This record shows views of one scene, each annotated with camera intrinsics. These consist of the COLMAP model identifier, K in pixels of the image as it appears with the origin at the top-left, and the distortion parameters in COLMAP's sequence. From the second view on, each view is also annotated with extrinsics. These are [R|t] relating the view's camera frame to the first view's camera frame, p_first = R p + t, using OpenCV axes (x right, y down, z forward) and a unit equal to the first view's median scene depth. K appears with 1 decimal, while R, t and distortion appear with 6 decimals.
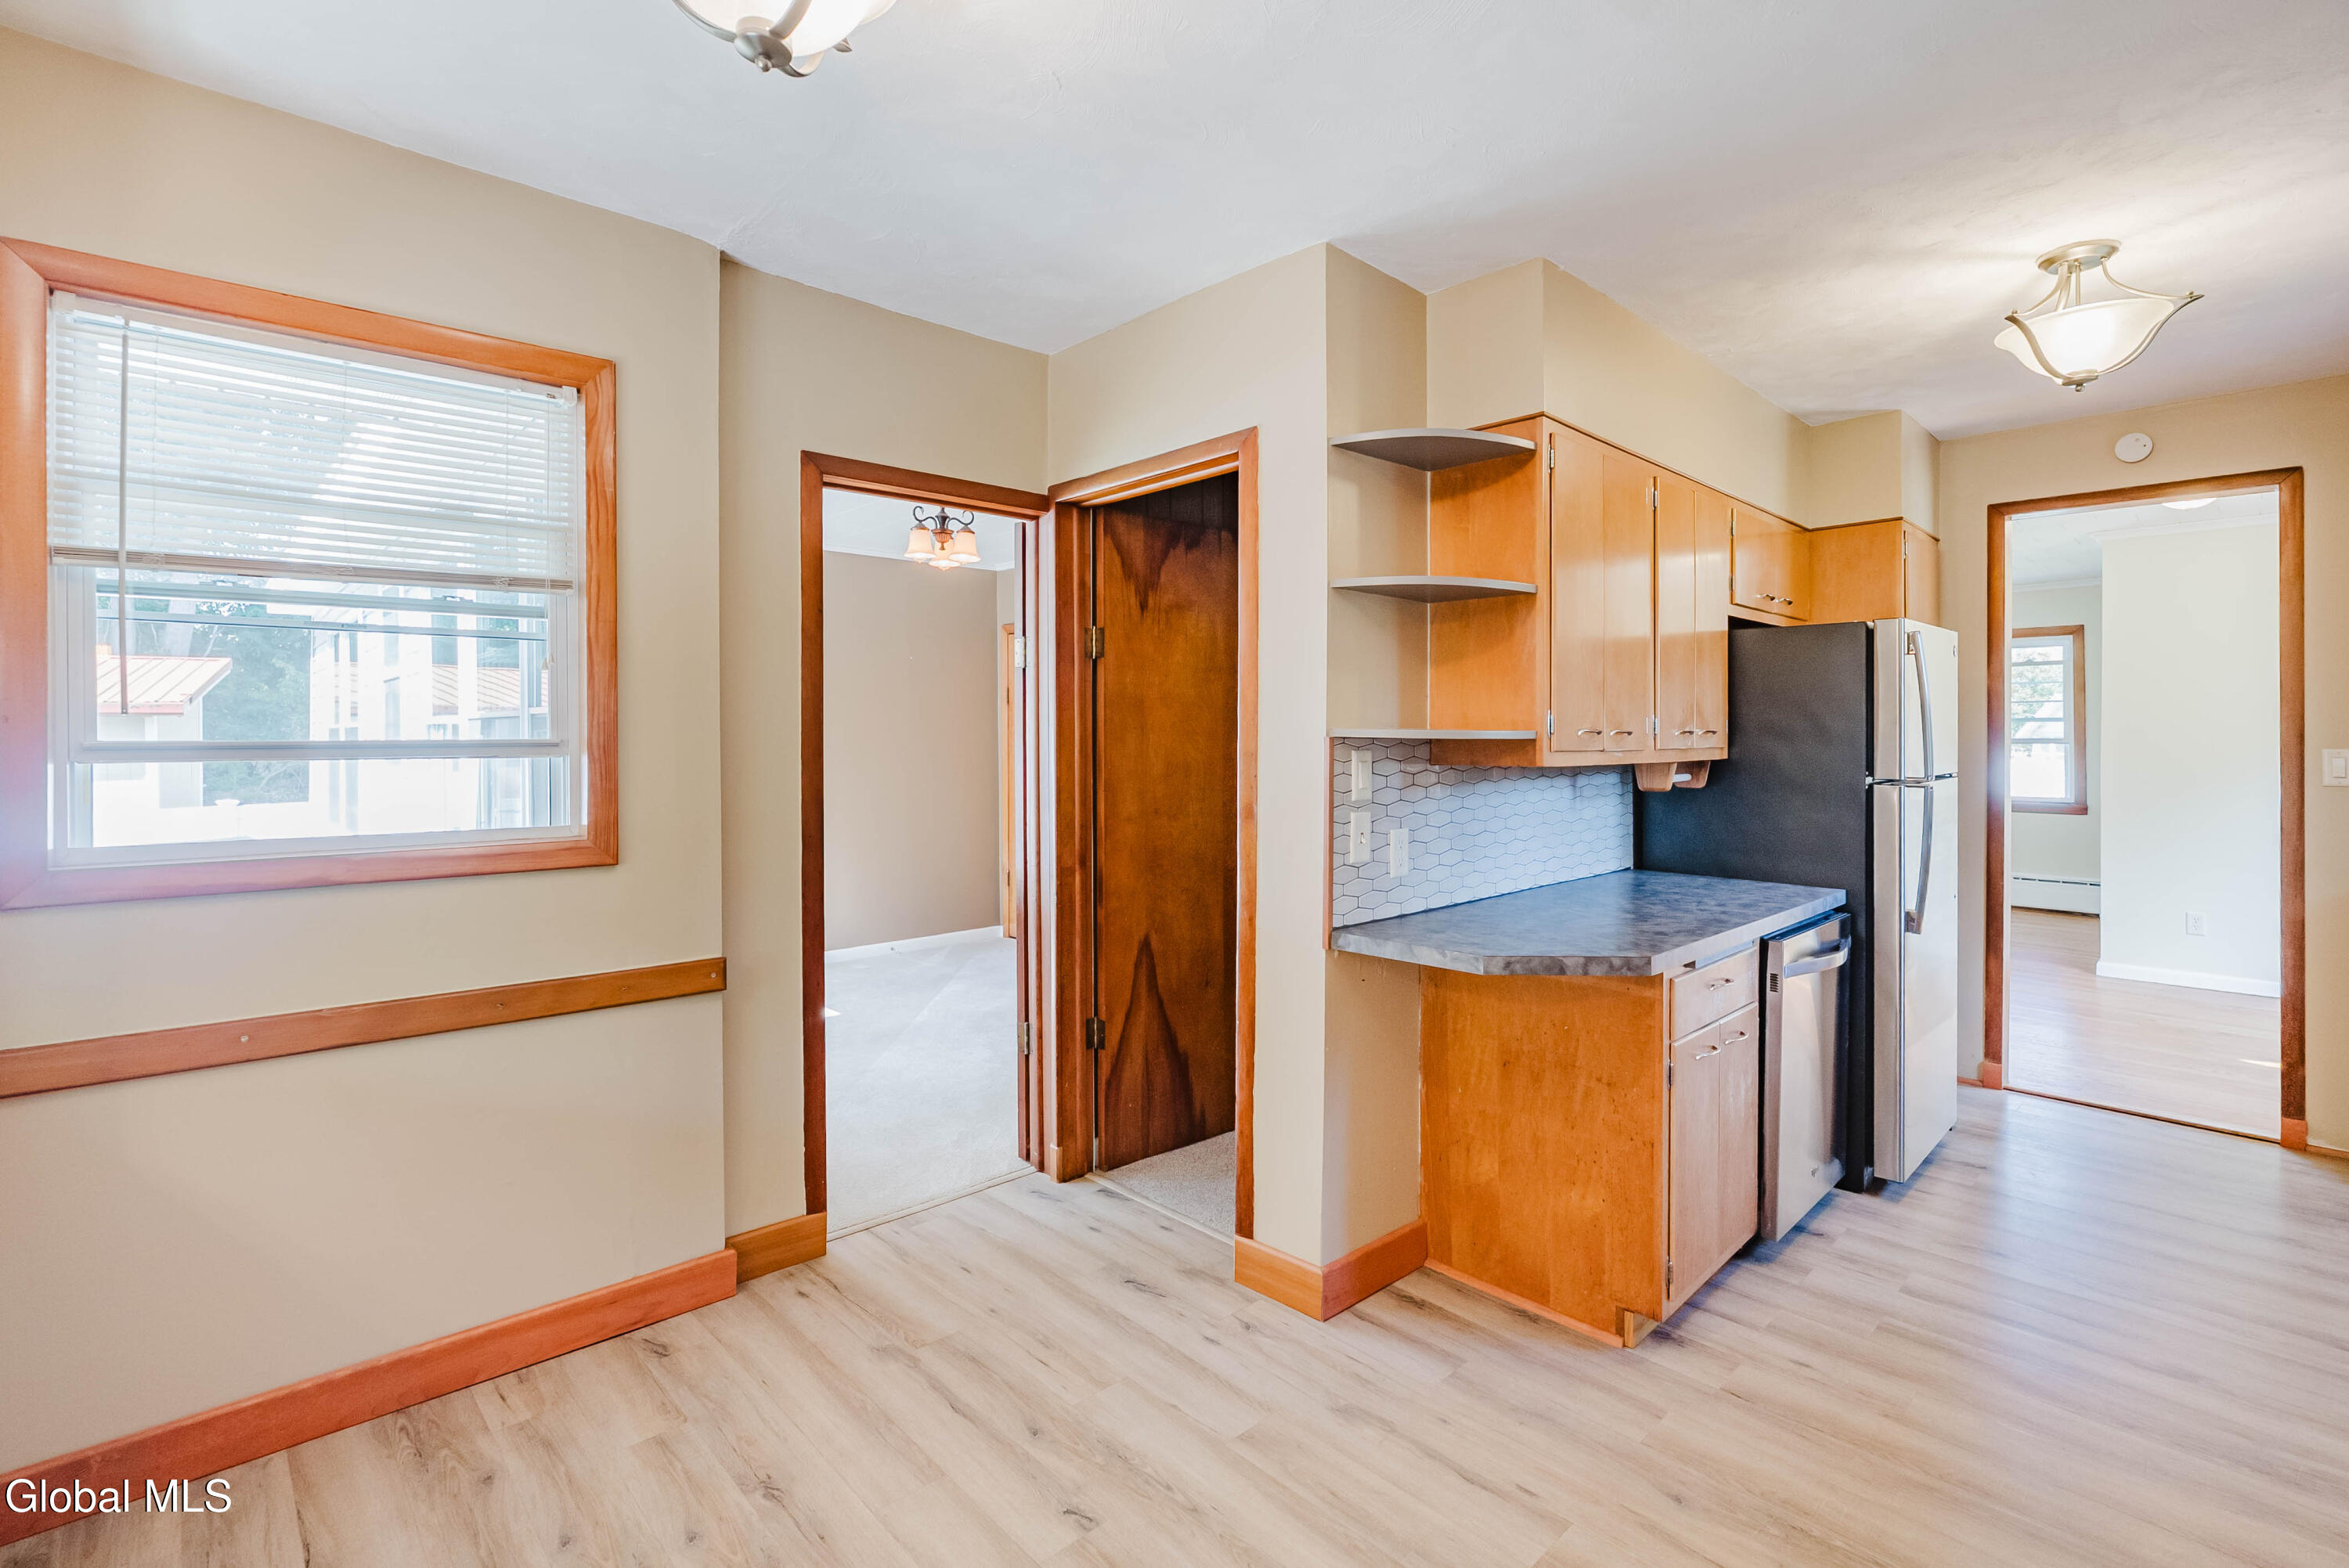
lens RADIAL K [[1057.1, 0, 1189.2], [0, 1057.1, 733.9], [0, 0, 1]] dist [-0.003137, -0.000228]
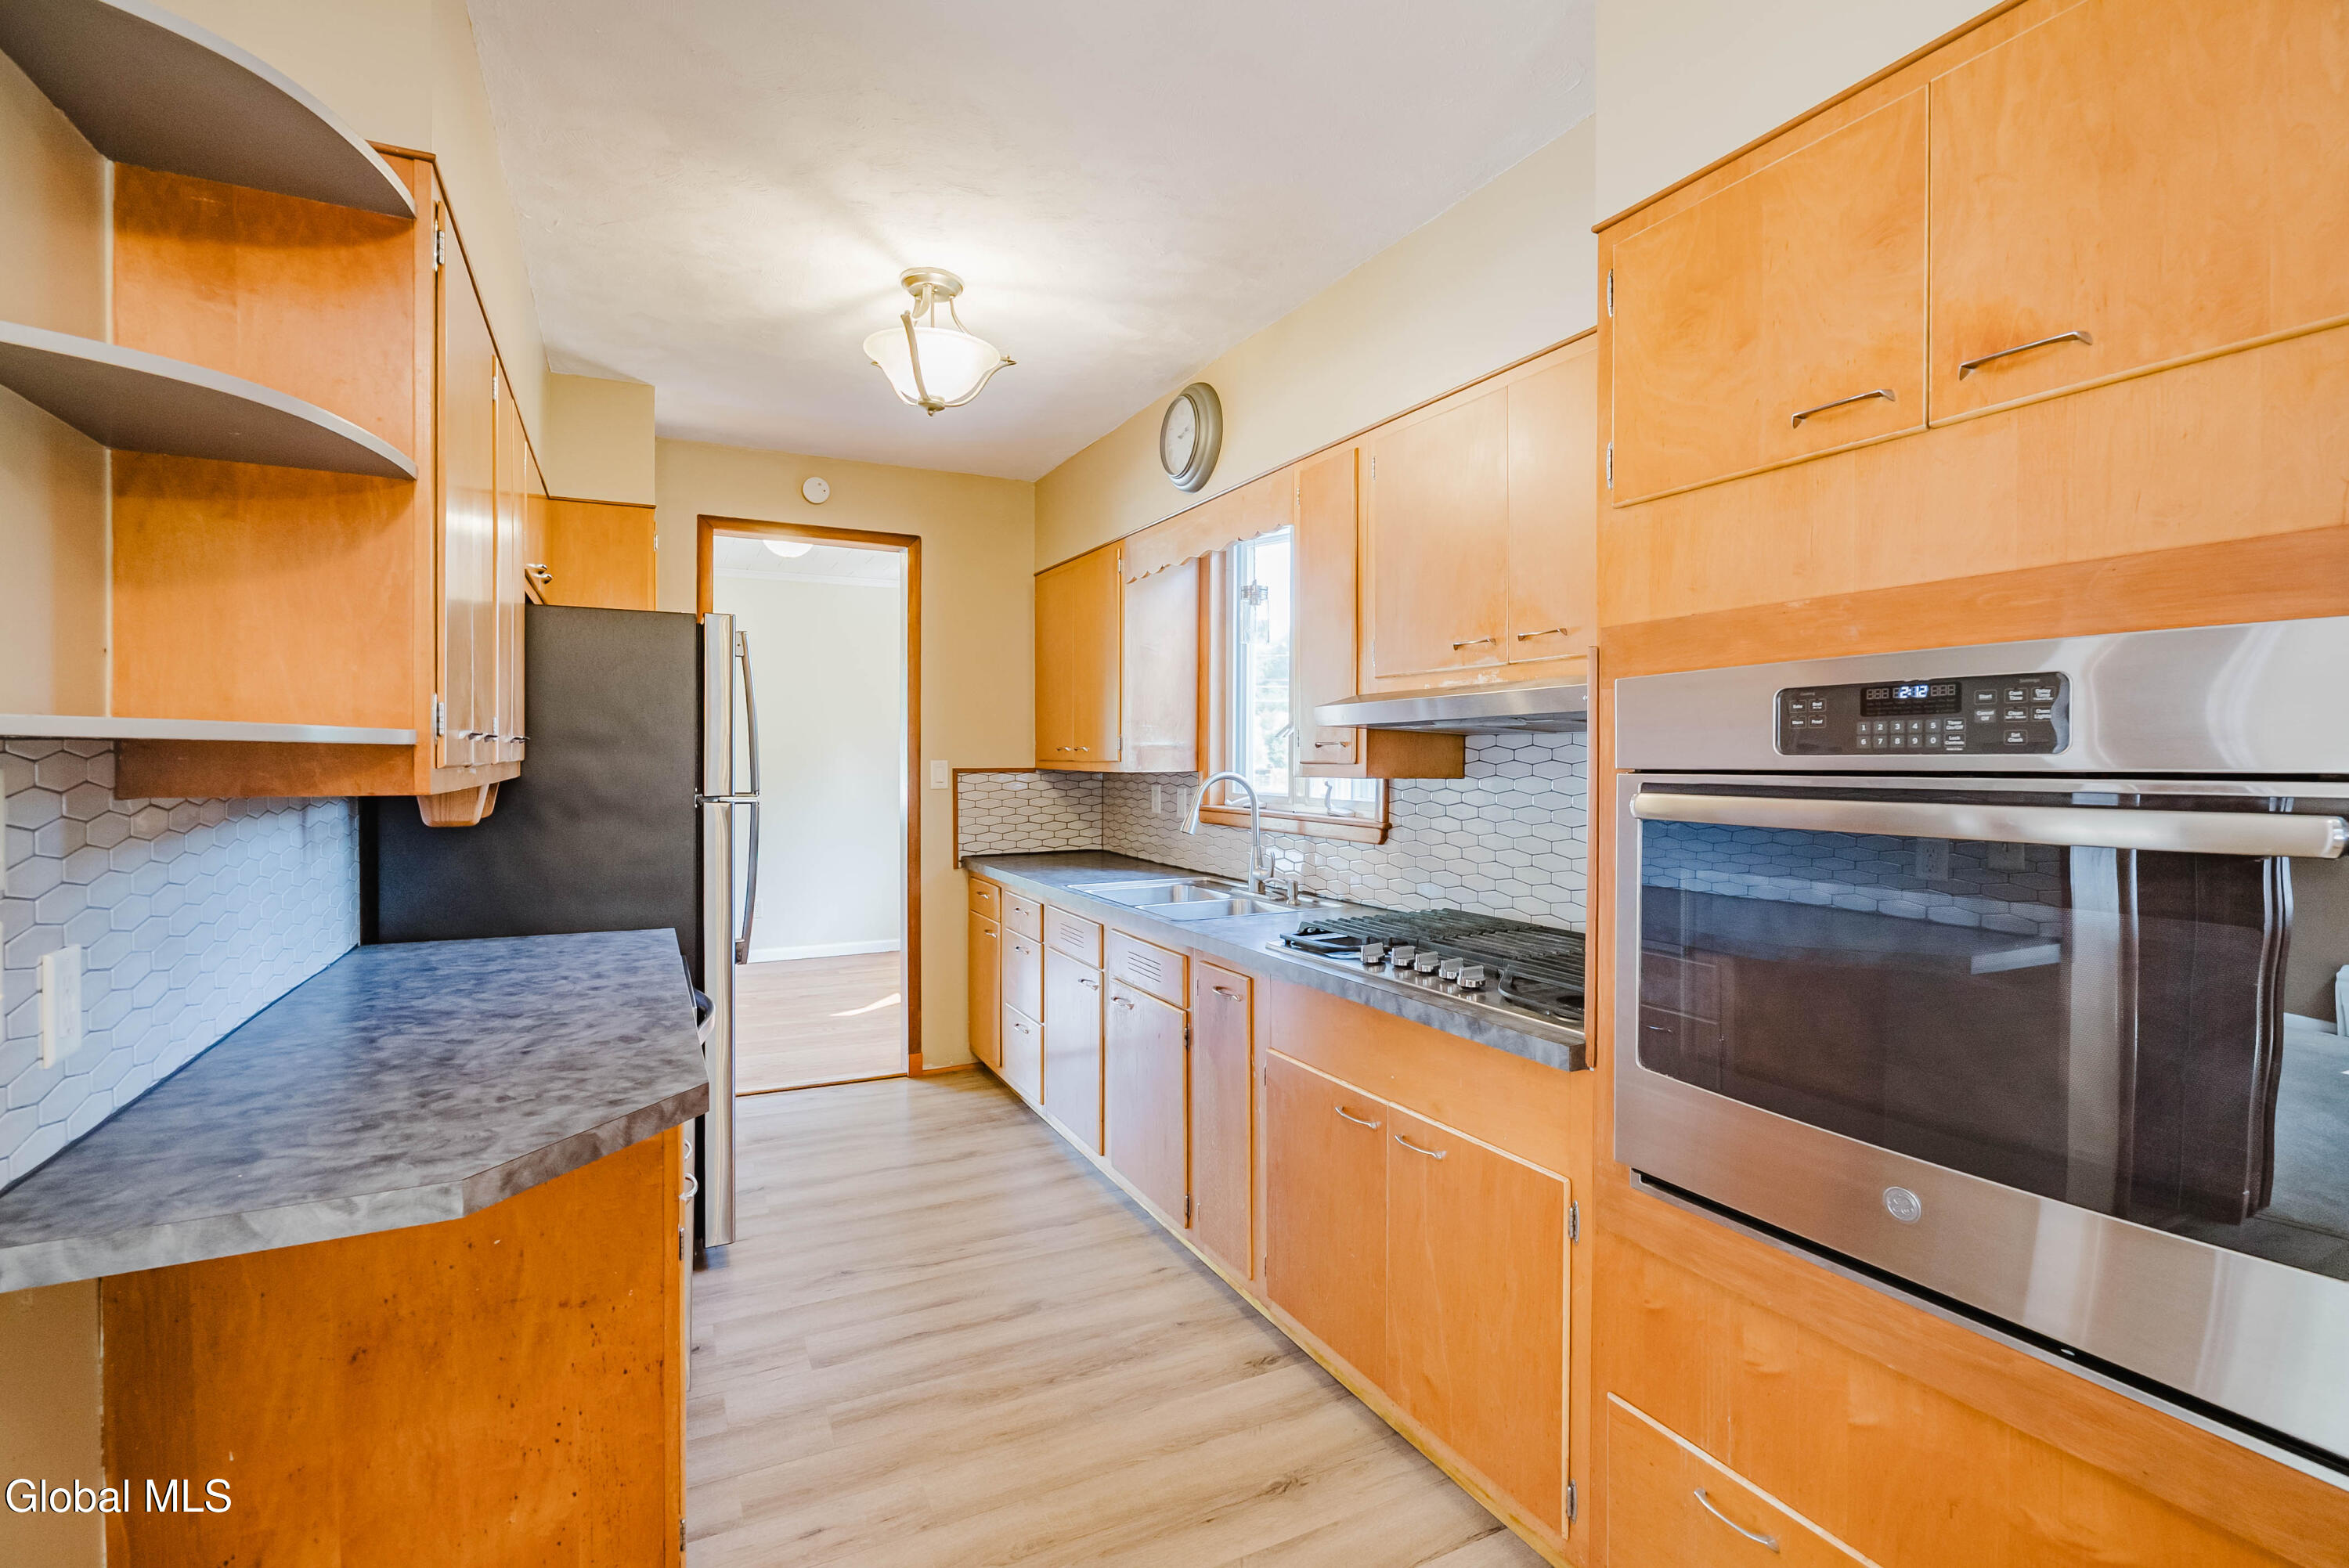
lens RADIAL K [[1048.7, 0, 1170.4], [0, 1048.7, 770.2], [0, 0, 1]] dist [-0.008657, 0.000072]
pose [[0.302750, -0.012997, 0.952981, -0.067961], [-0.003845, 0.999882, 0.014858, 0.008042], [-0.953062, -0.008163, 0.302665, 0.434381]]
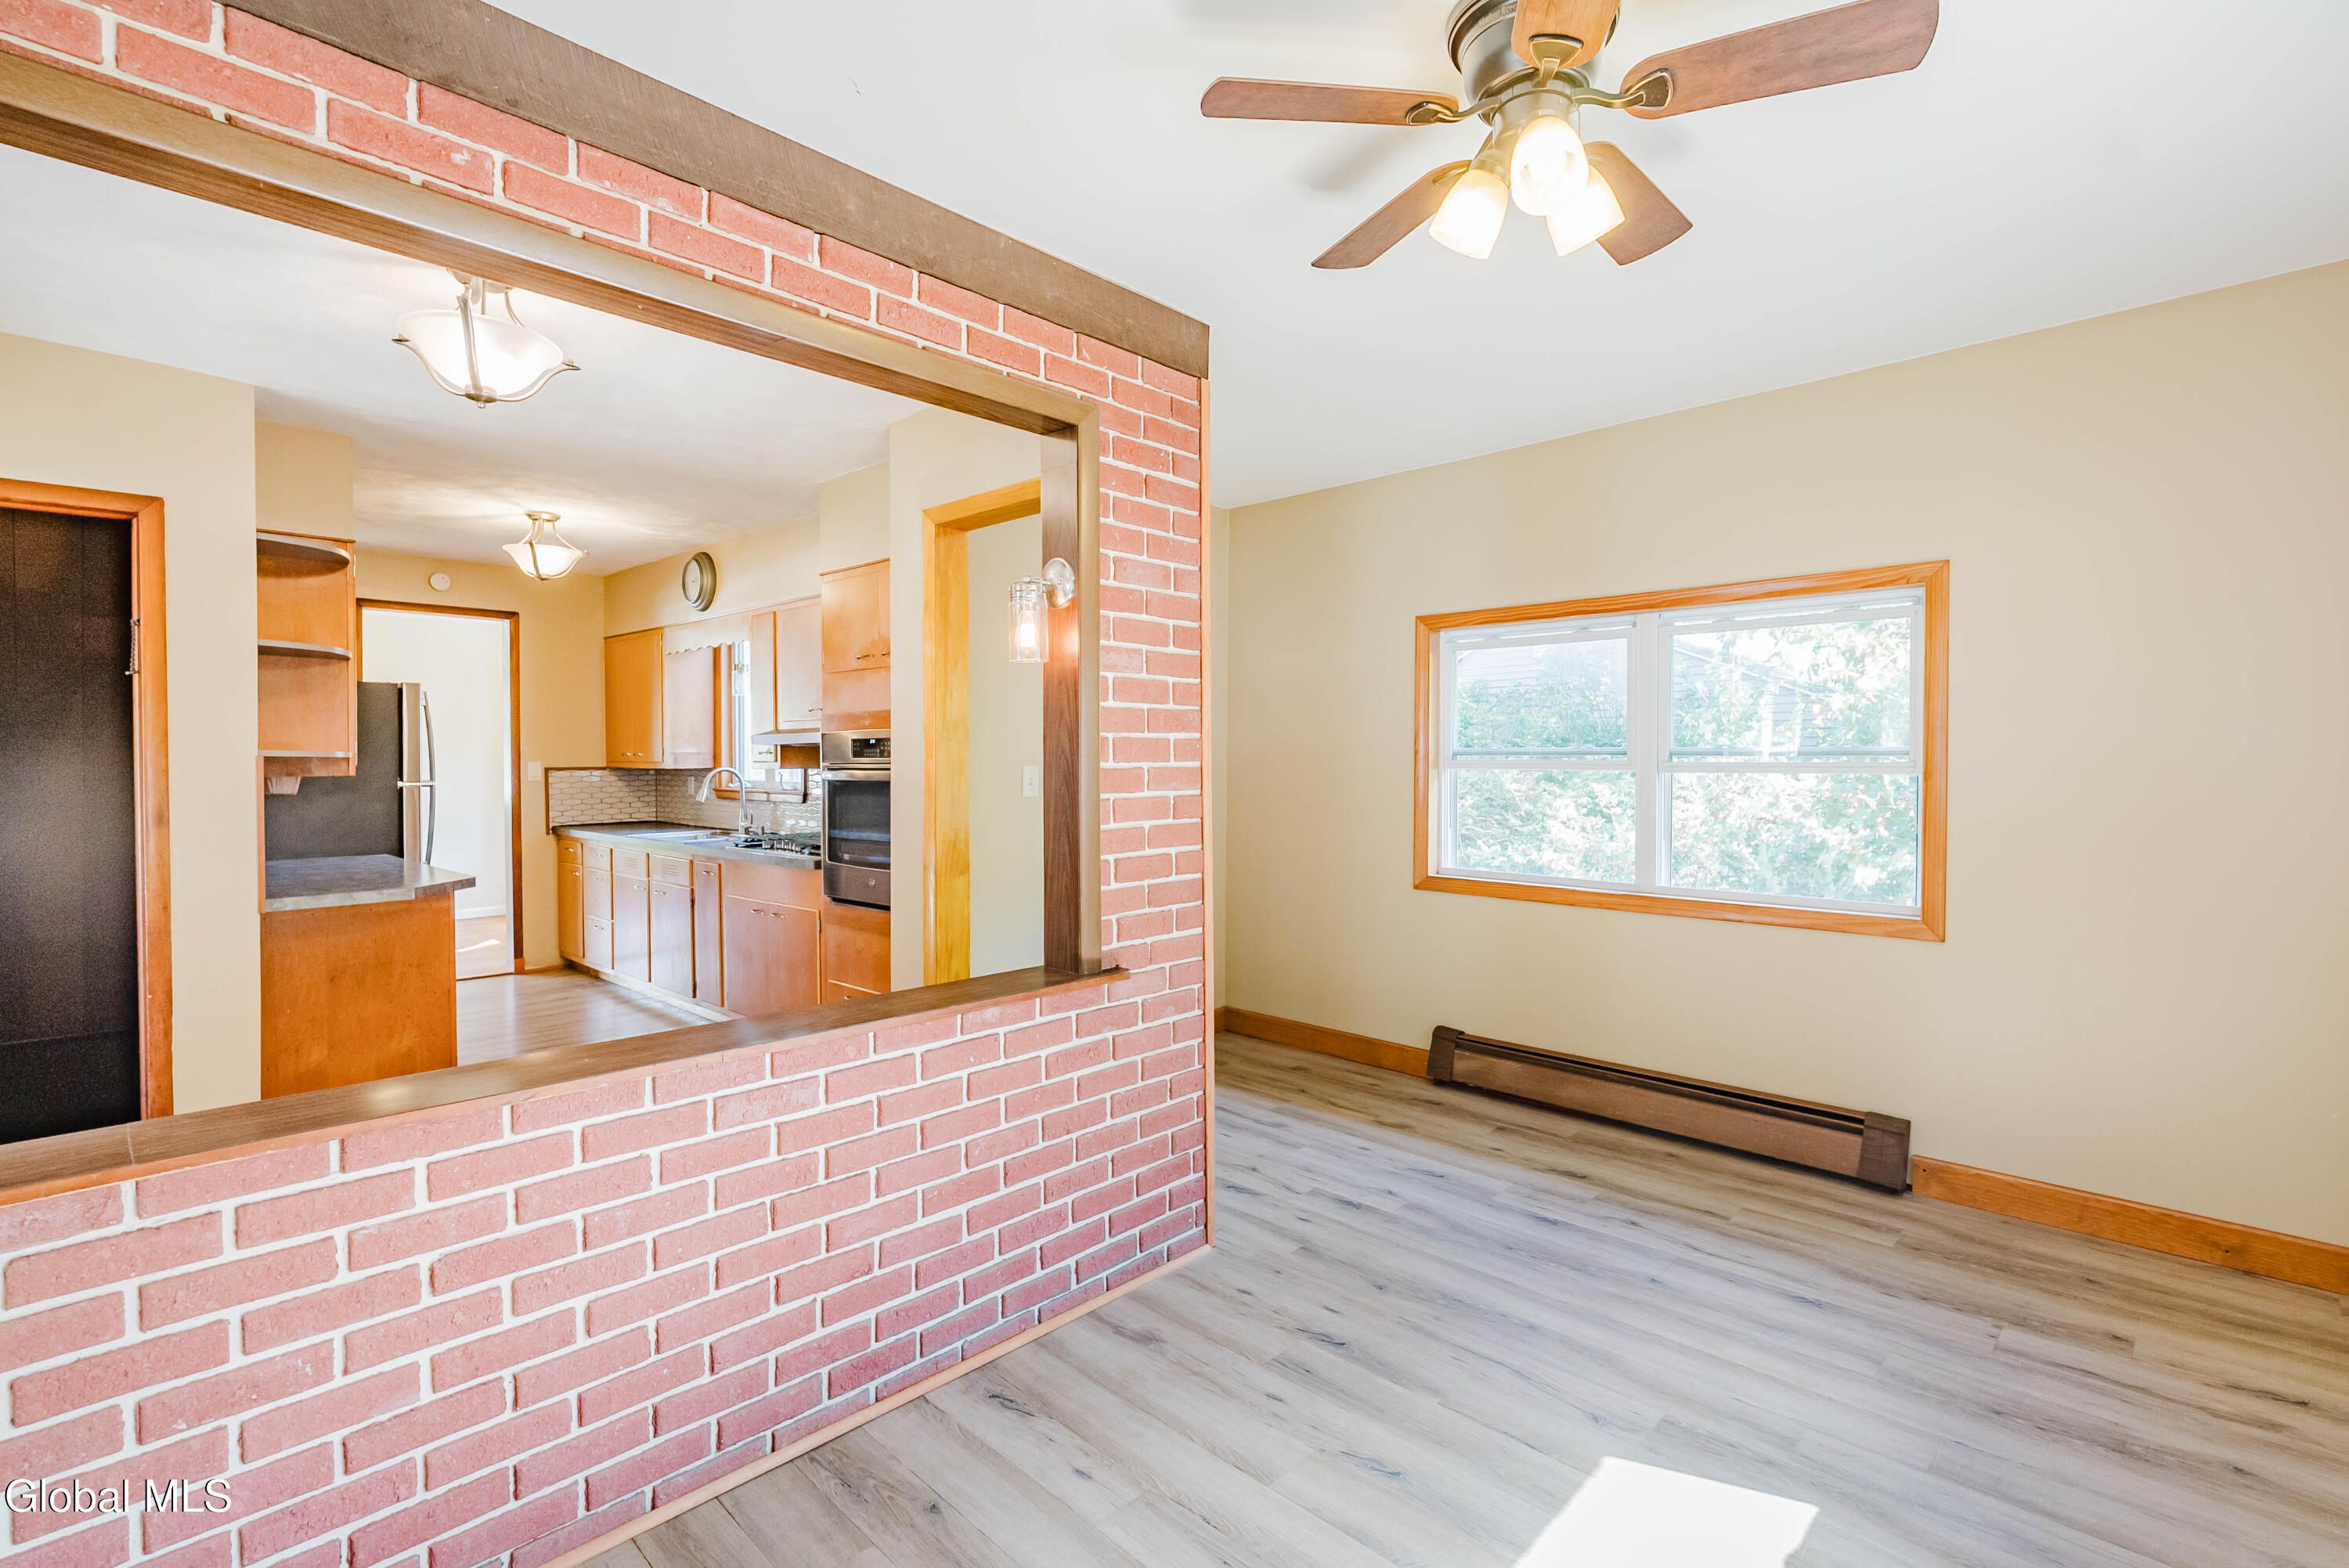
lens RADIAL K [[1059.3, 0, 1152.9], [0, 1059.3, 766.5], [0, 0, 1]] dist [-0.001788, 0.000303]
pose [[-0.038830, -0.012368, 0.999169, -1.159803], [0.002337, 0.999920, 0.012468, 0.000848], [-0.999243, 0.002820, -0.038798, -0.080790]]
